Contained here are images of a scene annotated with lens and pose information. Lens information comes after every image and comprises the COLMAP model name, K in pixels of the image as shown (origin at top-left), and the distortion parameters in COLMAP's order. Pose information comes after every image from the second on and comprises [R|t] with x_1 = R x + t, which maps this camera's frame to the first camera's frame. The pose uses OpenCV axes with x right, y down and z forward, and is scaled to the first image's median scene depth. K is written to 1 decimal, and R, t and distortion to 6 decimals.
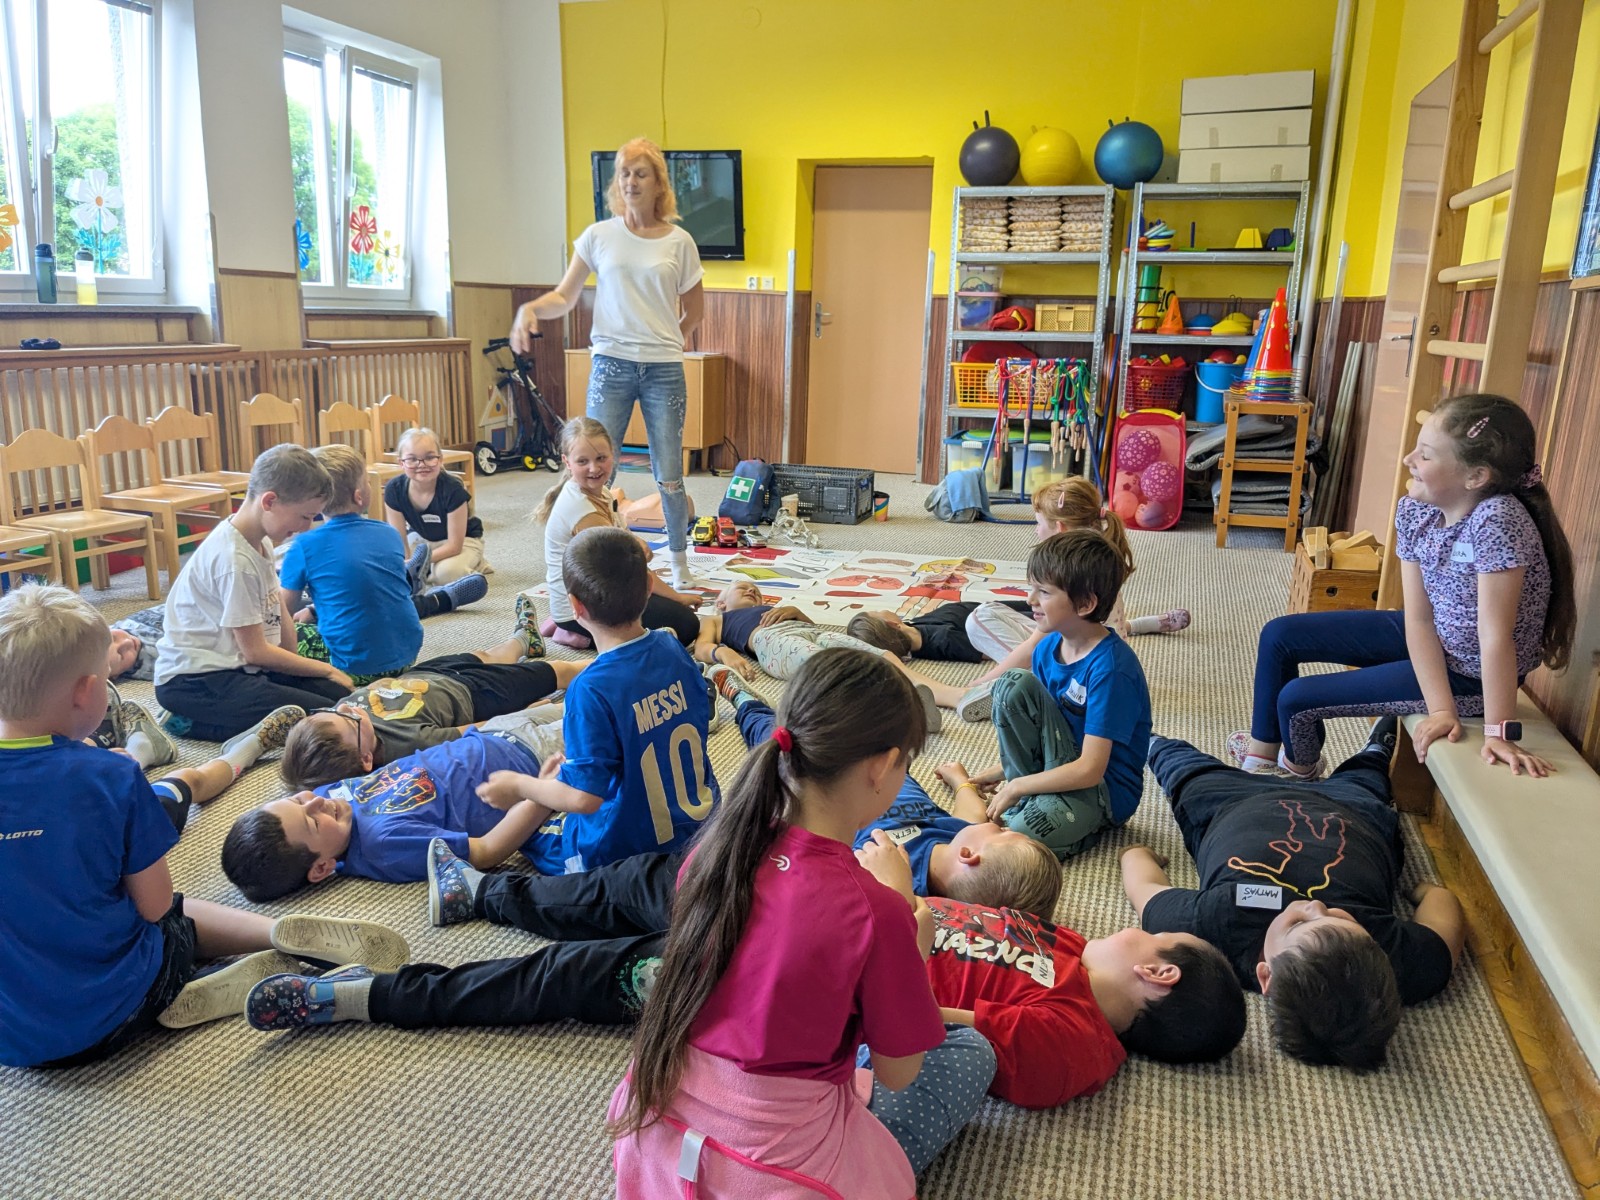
lens RADIAL K [[1217.0, 0, 798.6], [0, 1217.0, 636.8], [0, 0, 1]] dist [0.052266, -0.085915]
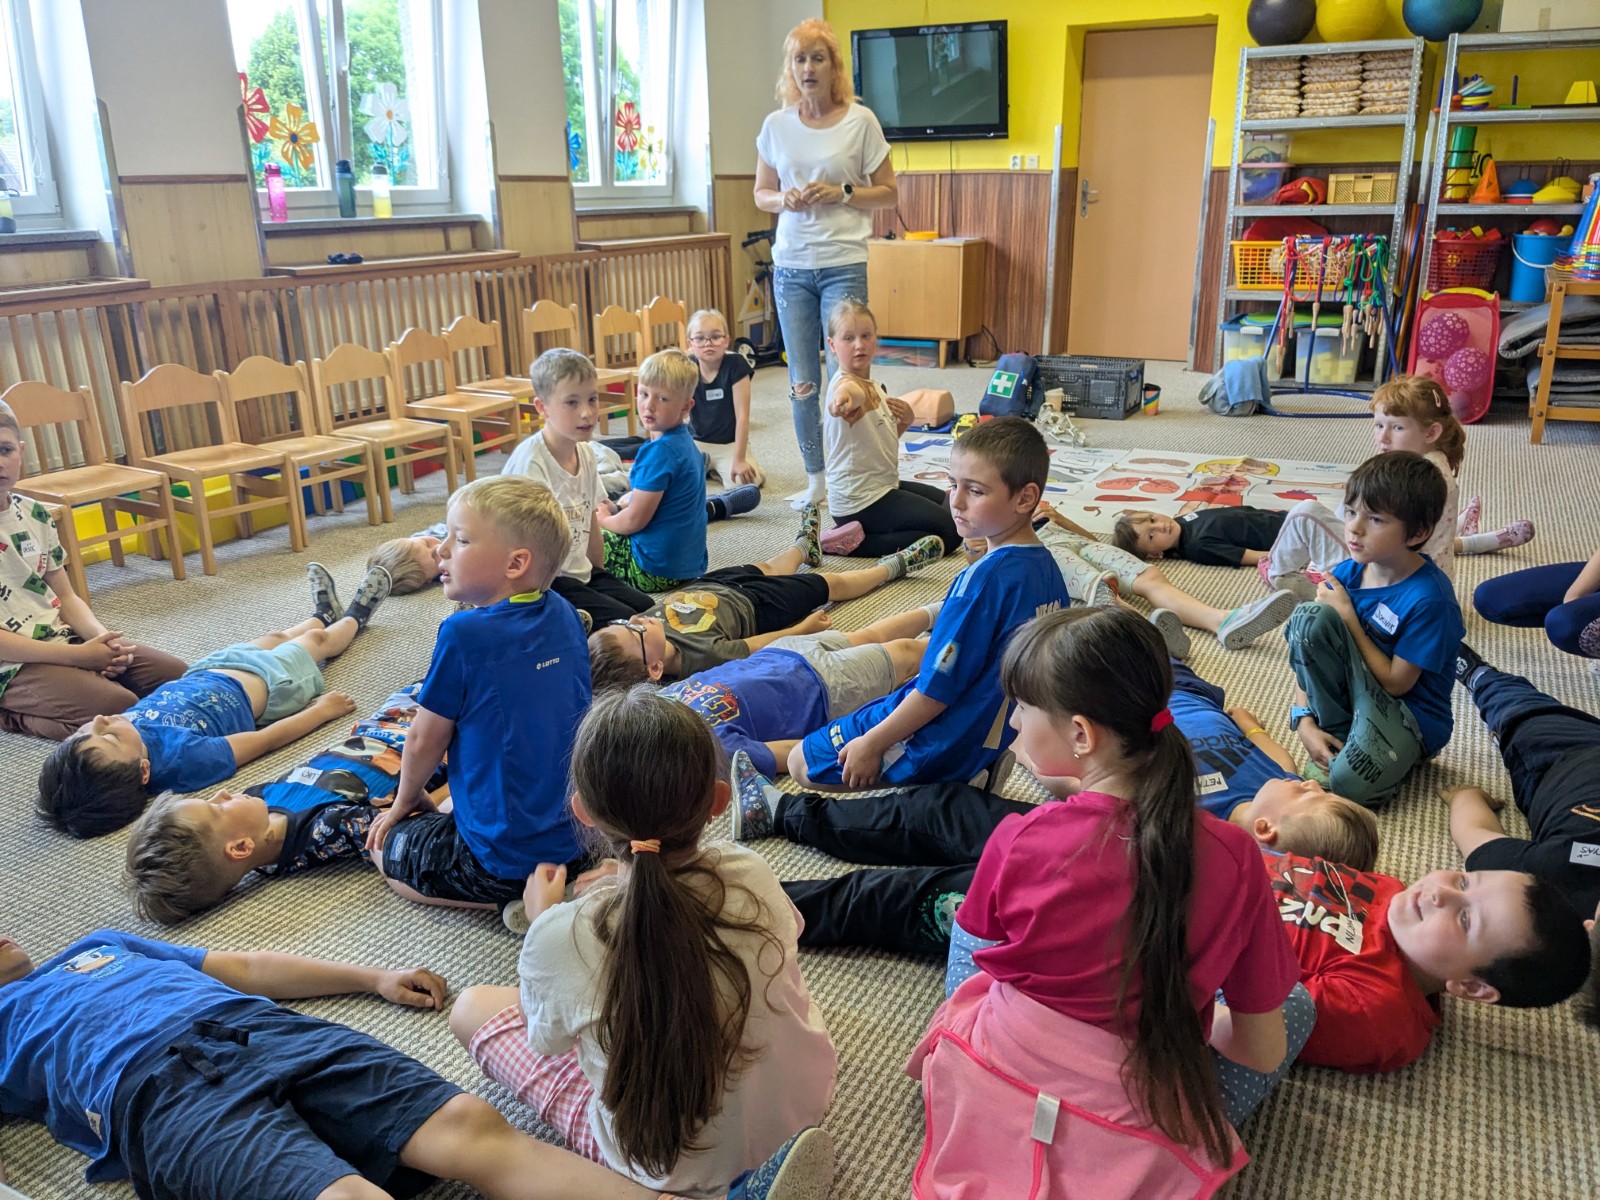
lens RADIAL K [[1220.8, 0, 824.7], [0, 1220.8, 625.4], [0, 0, 1]] dist [0.039110, -0.069320]
pose [[0.985017, 0.020061, -0.171284, -0.015089], [-0.005012, 0.996122, 0.087840, -0.013252], [0.172382, -0.085665, 0.981298, -0.000475]]
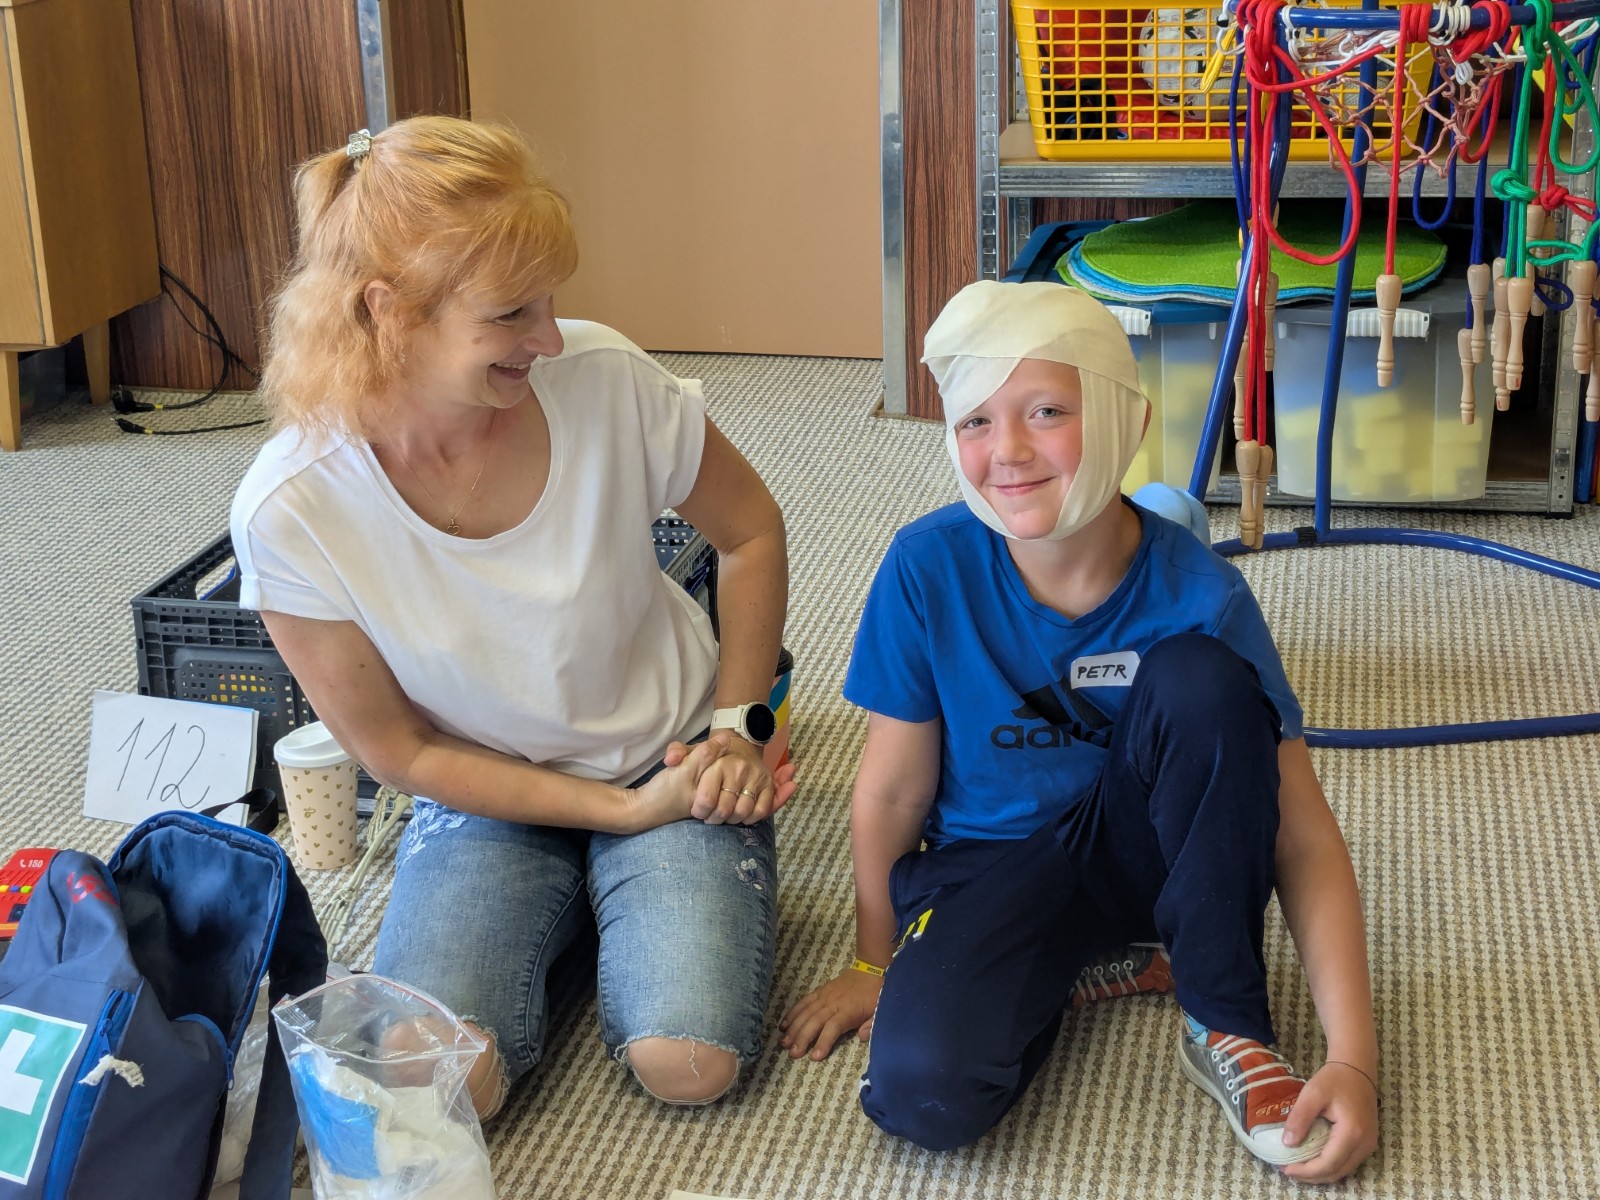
lens RADIAL K [[2385.1, 0, 827.5], [0, 2385.1, 558.6], [0, 0, 1]] dist [0.174784, -0.641434]
pose [[0.994143, -0.078448, 0.074330, 0.047300], [0.072141, 0.993848, 0.084037, -0.159070], [-0.080465, -0.078182, 0.993686, 0.533409]]
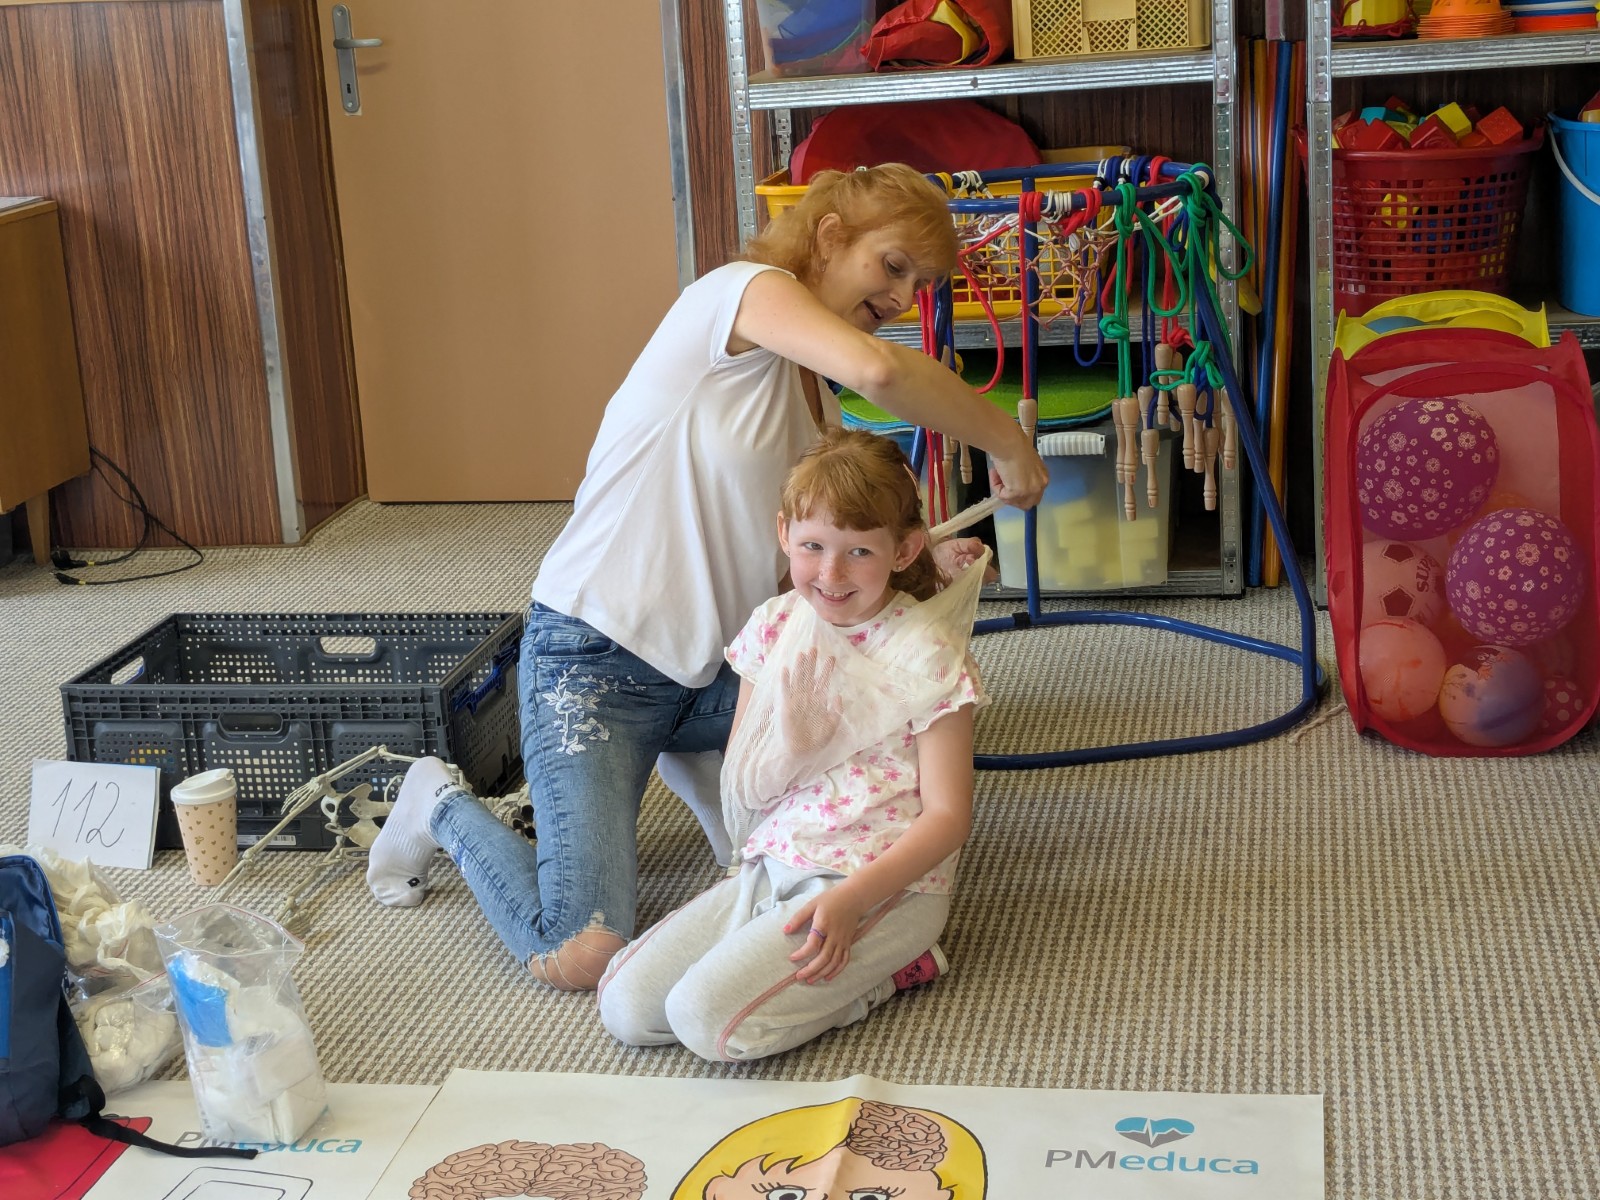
lens RADIAL K [[2391.3, 0, 766.3], [0, 2391.3, 600.6], [0, 0, 1]] dist [0.161229, -0.509304]
pose [[0.991105, -0.112725, 0.070732, 0.076486], [0.111410, 0.993525, 0.022288, -0.140261], [-0.072786, -0.014209, 0.997246, 0.414976]]
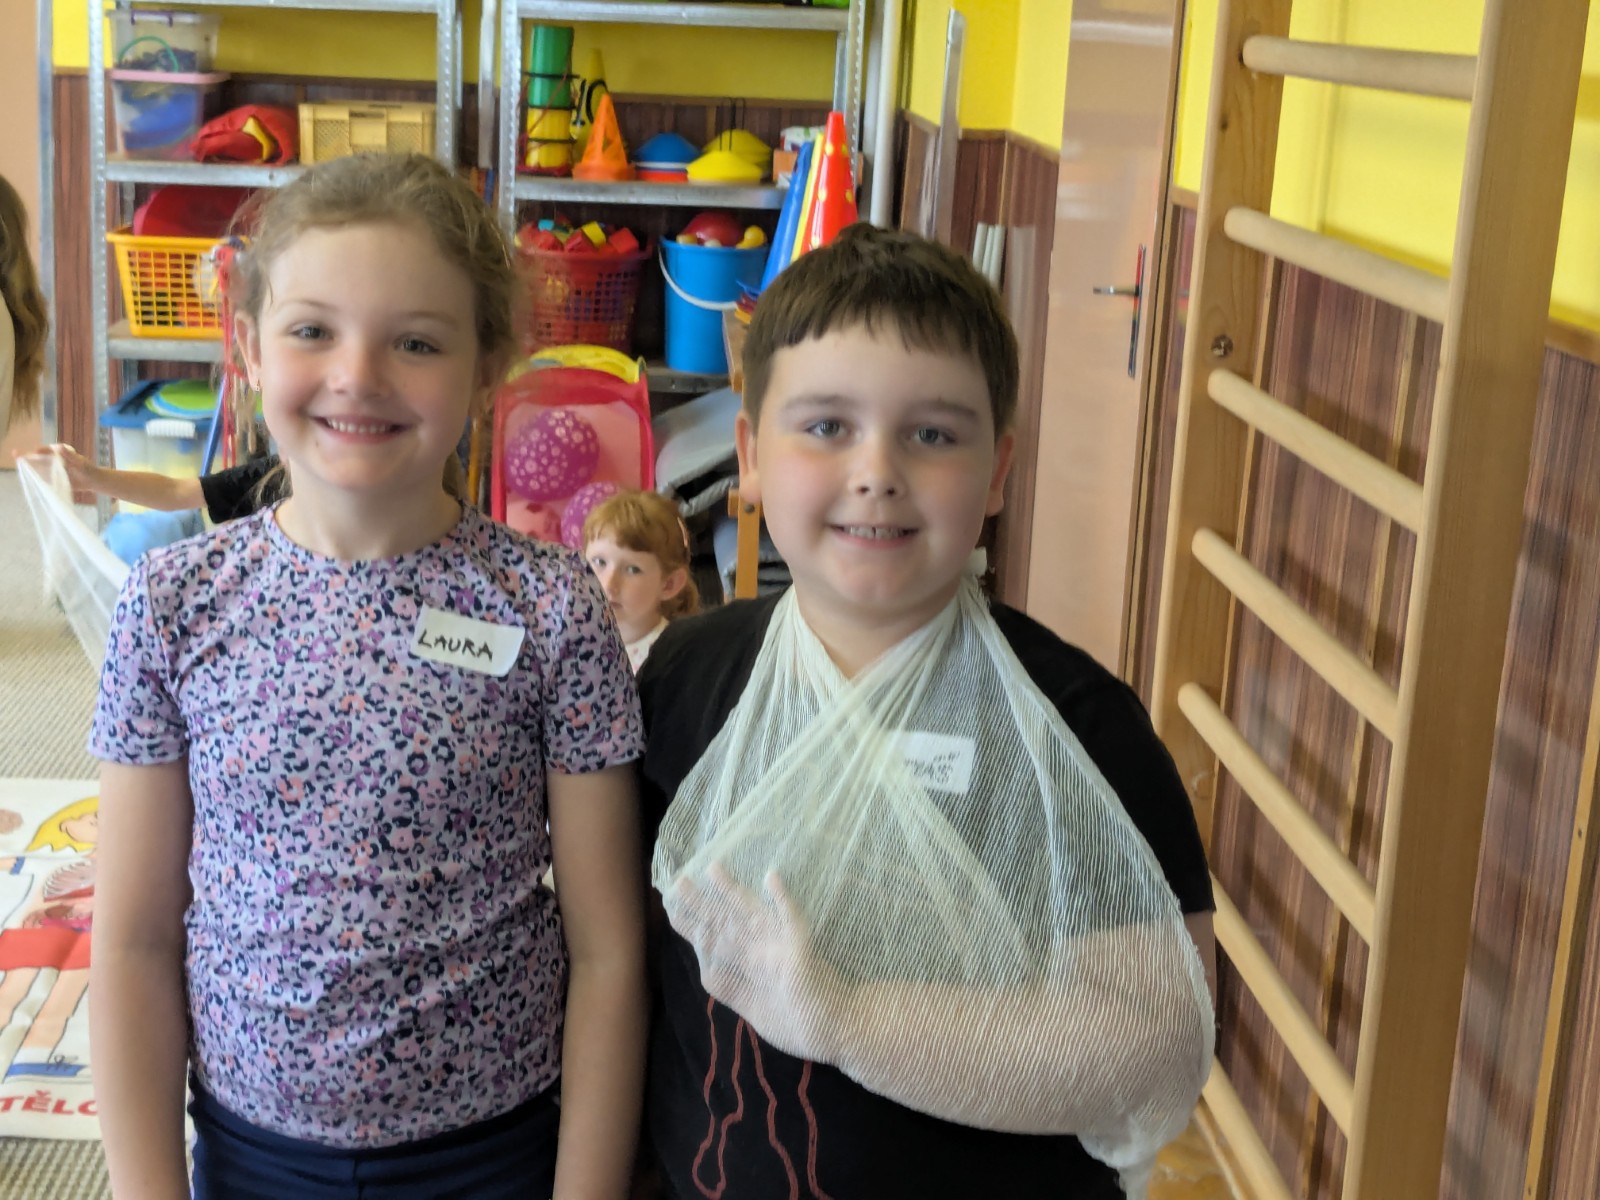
lens RADIAL K [[2471.8, 0, 799.8], [0, 2471.8, 553.3], [0, 0, 1]] dist [0.009635, -0.065542]
pose [[0.931918, -0.056091, 0.358306, 0.037680], [0.064607, 0.997841, -0.011828, -0.093285], [-0.356869, 0.034171, 0.933529, 0.128544]]
